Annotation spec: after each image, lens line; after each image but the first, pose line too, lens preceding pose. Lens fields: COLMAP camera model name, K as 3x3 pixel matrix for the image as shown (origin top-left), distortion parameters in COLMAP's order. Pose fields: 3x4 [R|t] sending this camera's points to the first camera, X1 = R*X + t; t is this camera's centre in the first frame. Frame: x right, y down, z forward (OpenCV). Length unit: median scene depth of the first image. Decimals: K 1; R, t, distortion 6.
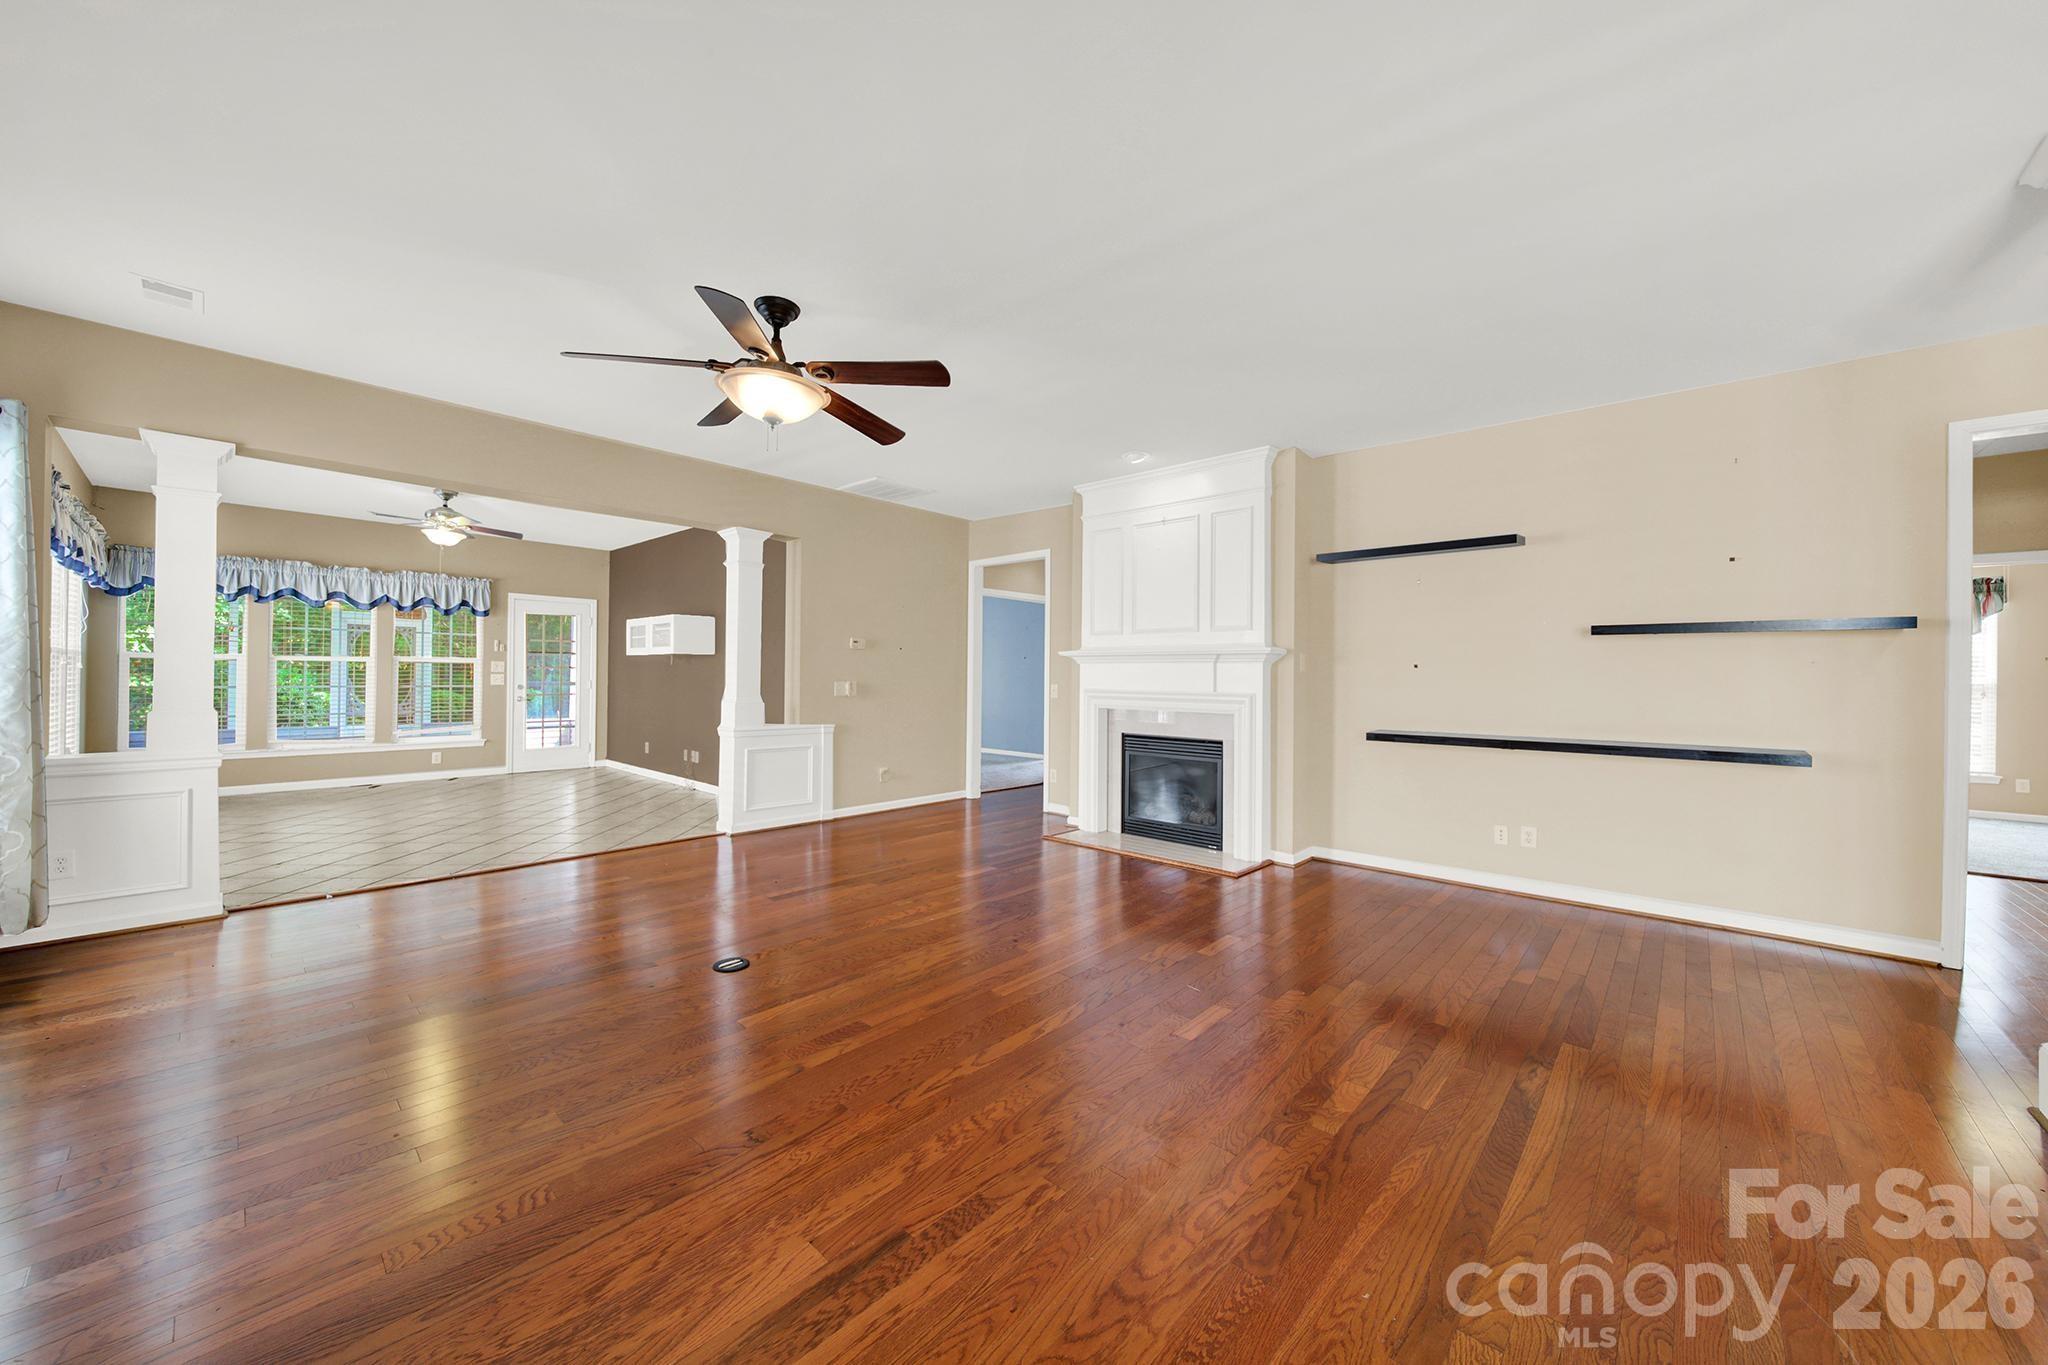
lens RADIAL K [[735.3, 0, 1022.5], [0, 735.3, 675.5], [0, 0, 1]] dist [-0.000287, -0.001990]
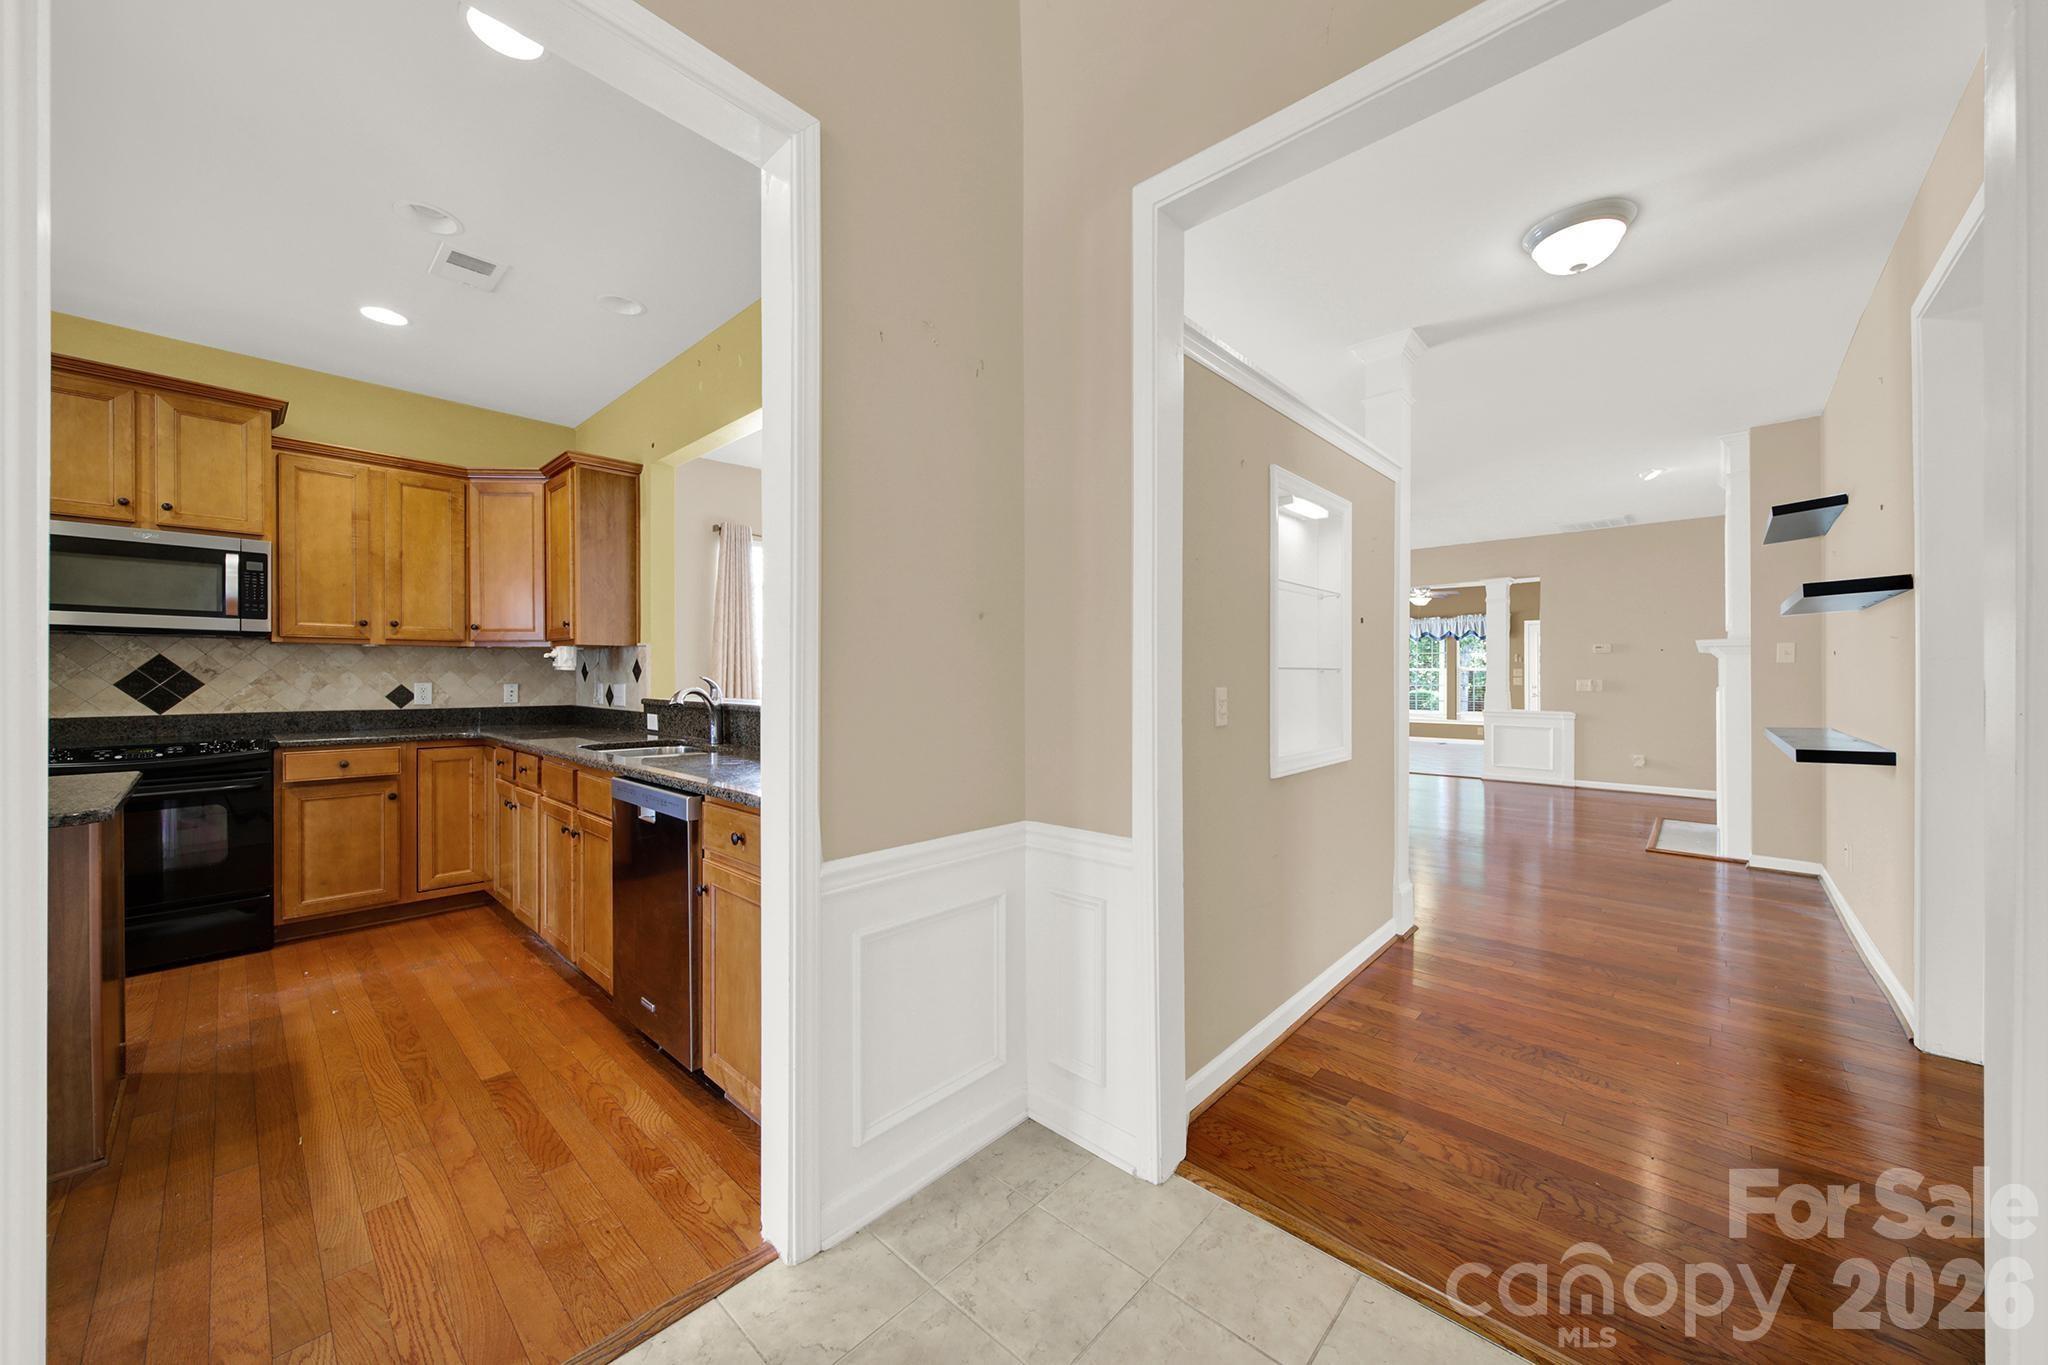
lens RADIAL K [[735.3, 0, 1021.6], [0, 735.3, 676.1], [0, 0, 1]] dist [-0.000287, -0.001990]
pose [[-0.011545, -0.012433, -0.999856, 1.001279], [-0.002097, 0.999921, -0.012410, 0.019253], [0.999931, 0.001954, -0.011570, 0.040292]]
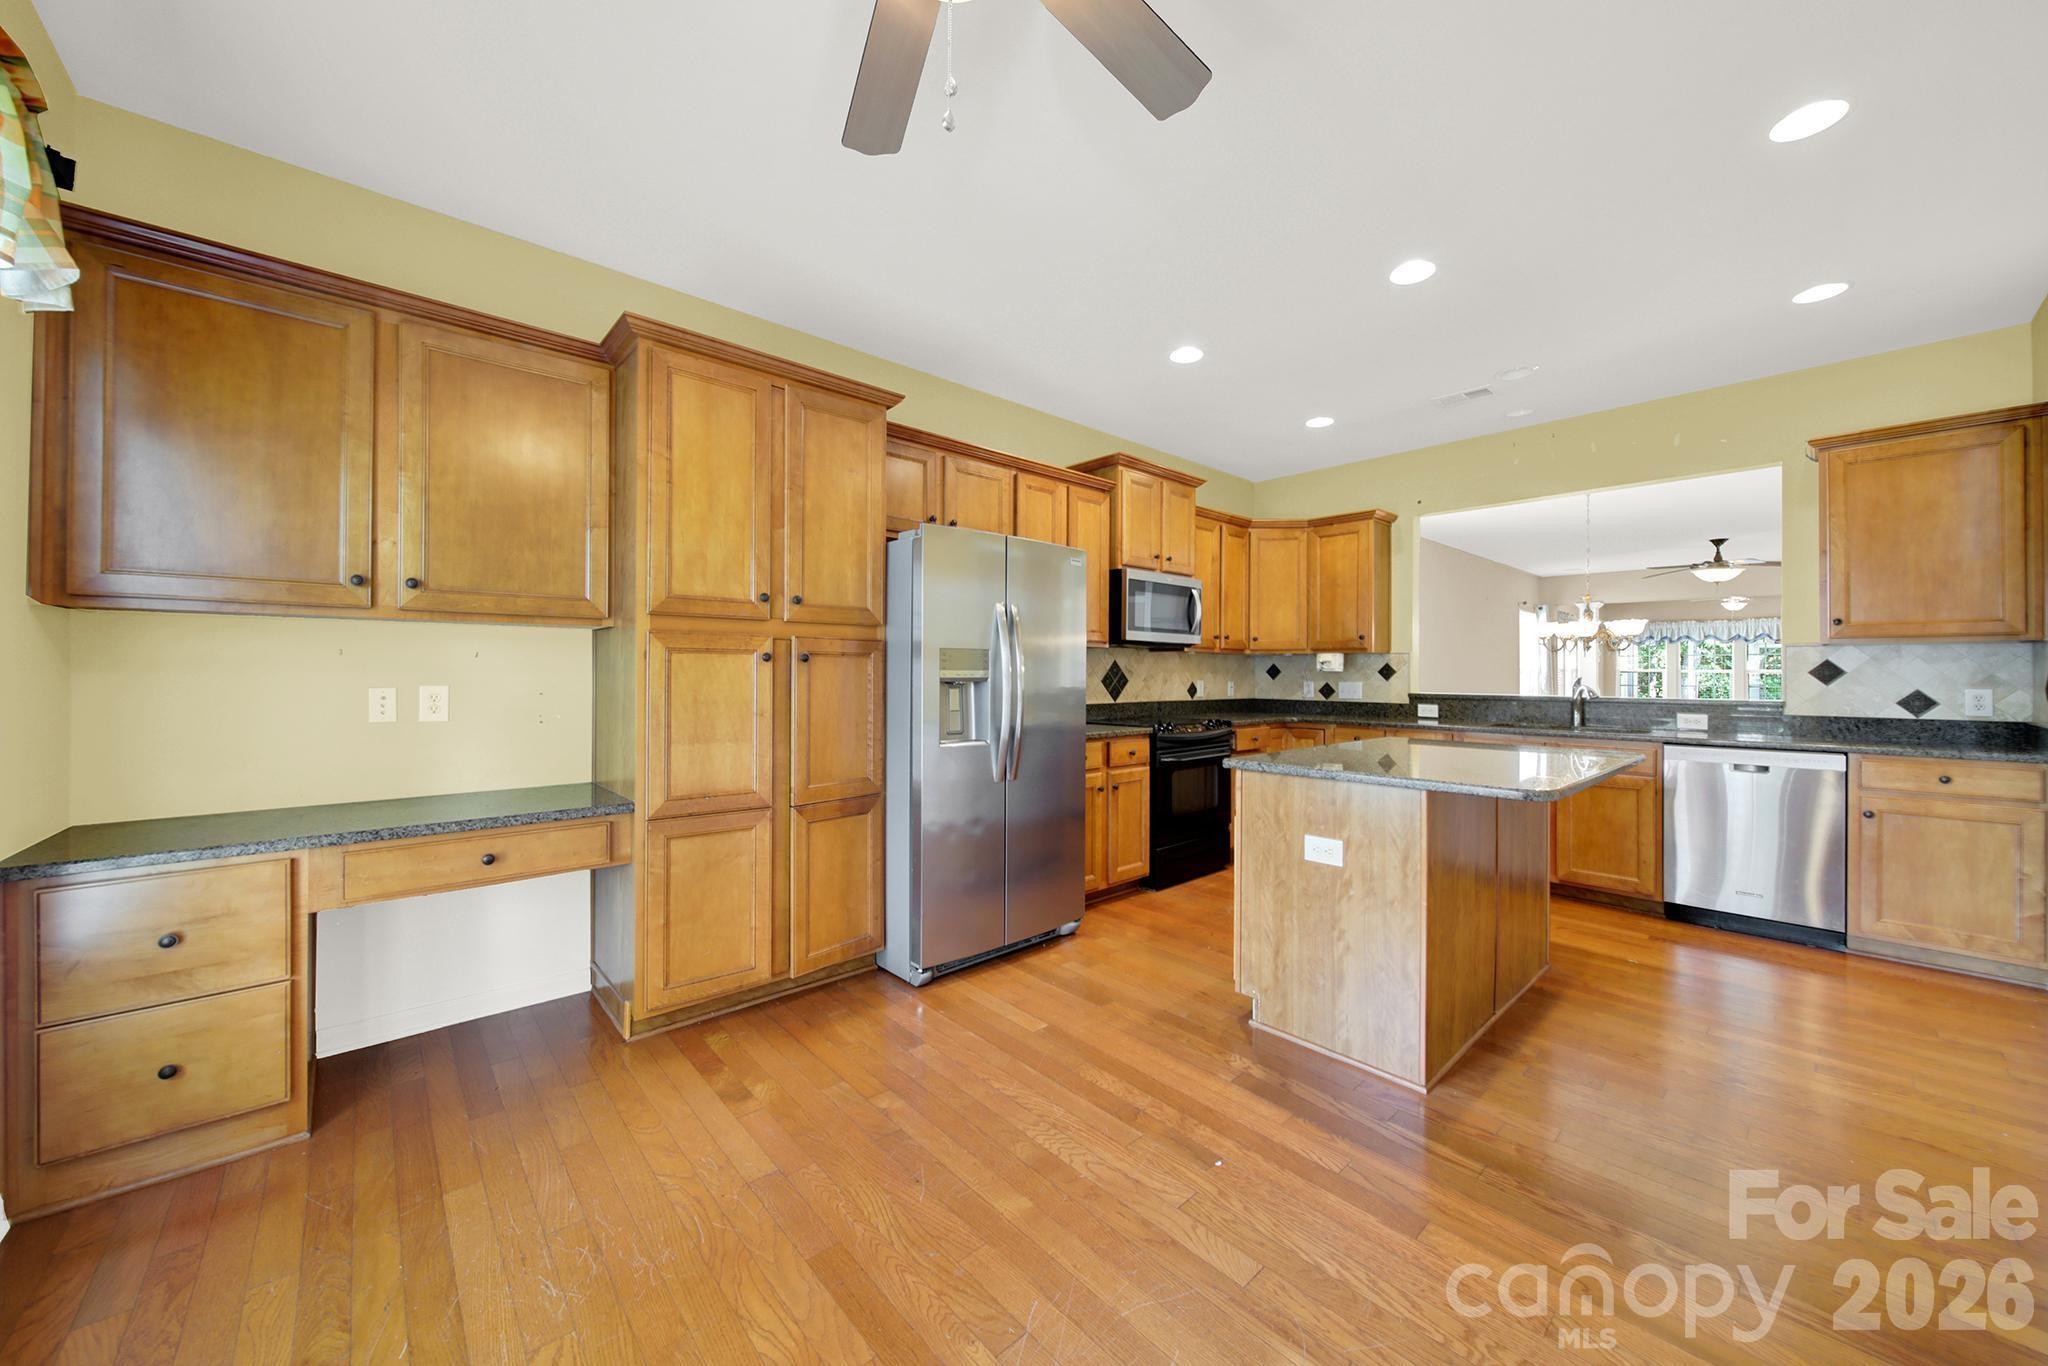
lens RADIAL K [[735.3, 0, 1023.4], [0, 735.3, 673.6], [0, 0, 1]] dist [-0.000287, -0.001990]
pose [[-0.104633, -0.013574, -0.994418, 1.235895], [-0.007274, 0.999891, -0.012883, 0.022501], [0.994484, 0.005885, -0.104720, -0.596217]]
